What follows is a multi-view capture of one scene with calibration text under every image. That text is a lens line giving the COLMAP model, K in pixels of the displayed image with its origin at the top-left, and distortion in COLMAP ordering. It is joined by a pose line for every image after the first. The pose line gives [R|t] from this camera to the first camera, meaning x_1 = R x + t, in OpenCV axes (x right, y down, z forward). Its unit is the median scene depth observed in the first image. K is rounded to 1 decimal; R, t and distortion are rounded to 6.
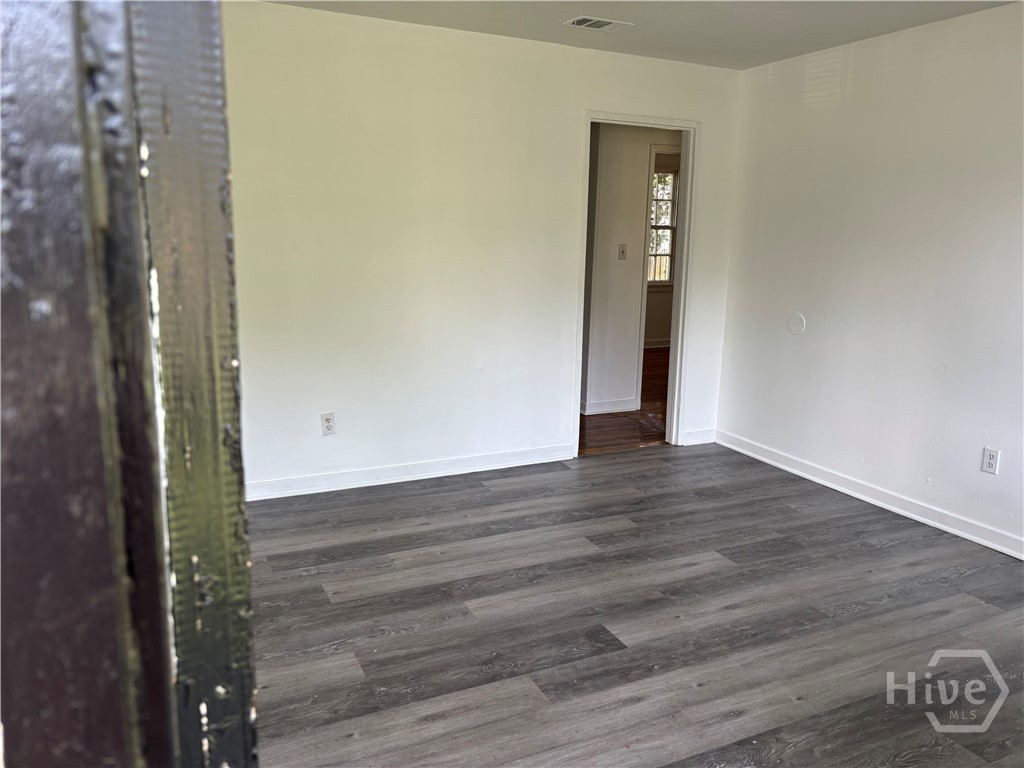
lens RADIAL K [[779.1, 0, 512.0], [0, 779.1, 384.0], [0, 0, 1]] dist [0.044761, -0.037900]
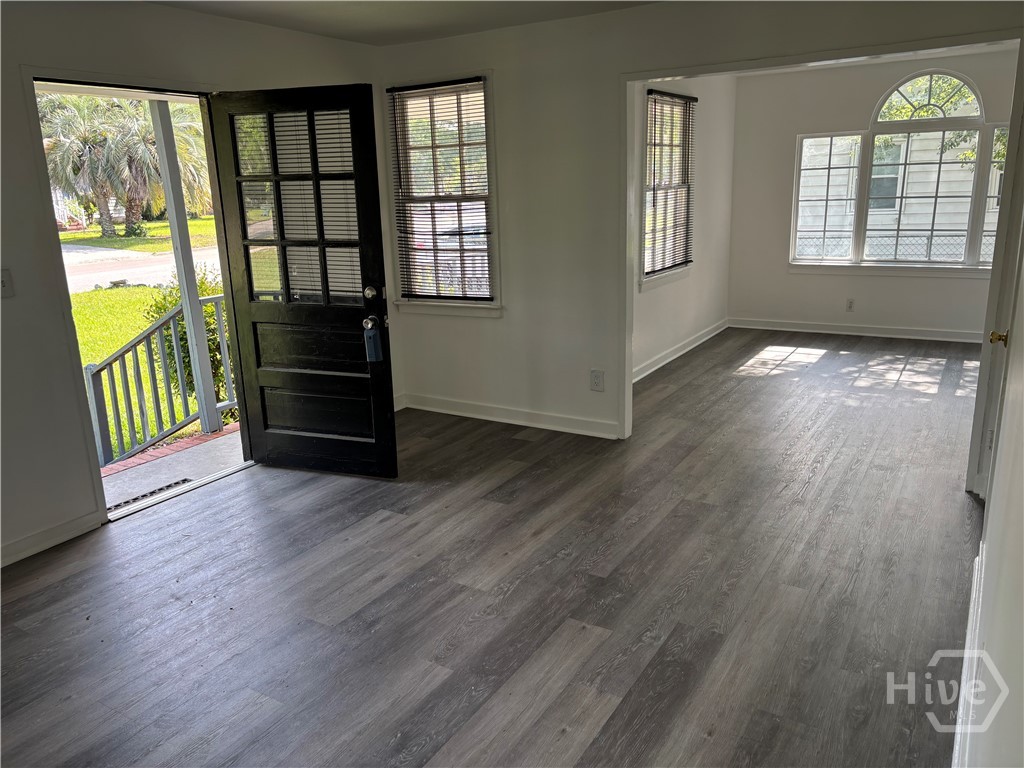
lens RADIAL K [[779.1, 0, 512.0], [0, 779.1, 384.0], [0, 0, 1]] dist [0.044761, -0.037900]
pose [[-0.840515, 0.141822, -0.522897, 0.268589], [-0.092793, 0.913187, 0.396835, -0.330557], [0.533783, 0.382067, -0.754388, 1.450315]]
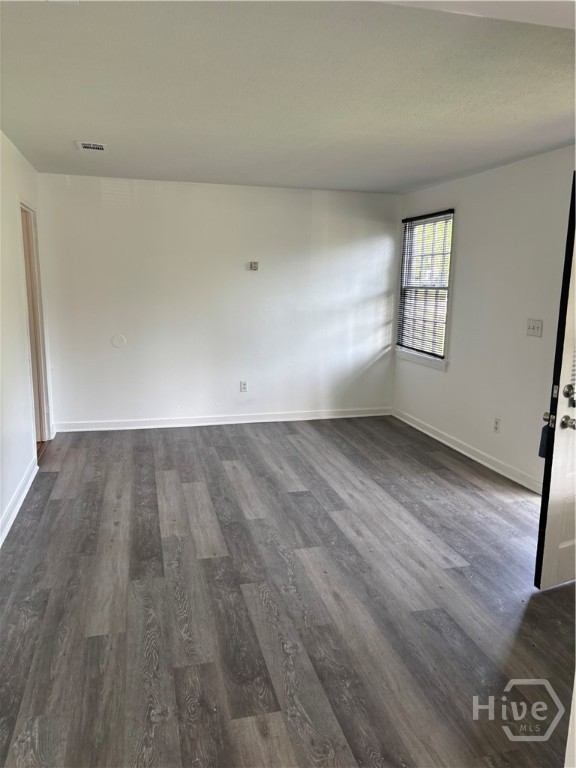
lens RADIAL K [[584.3, 0, 288.0], [0, 584.3, 384.0], [0, 0, 1]] dist [0.044761, -0.037900]
pose [[0.194209, -0.196716, 0.961034, -1.108373], [0.185857, 0.969321, 0.160853, -0.175414], [-0.963193, 0.147376, 0.224812, 0.546922]]
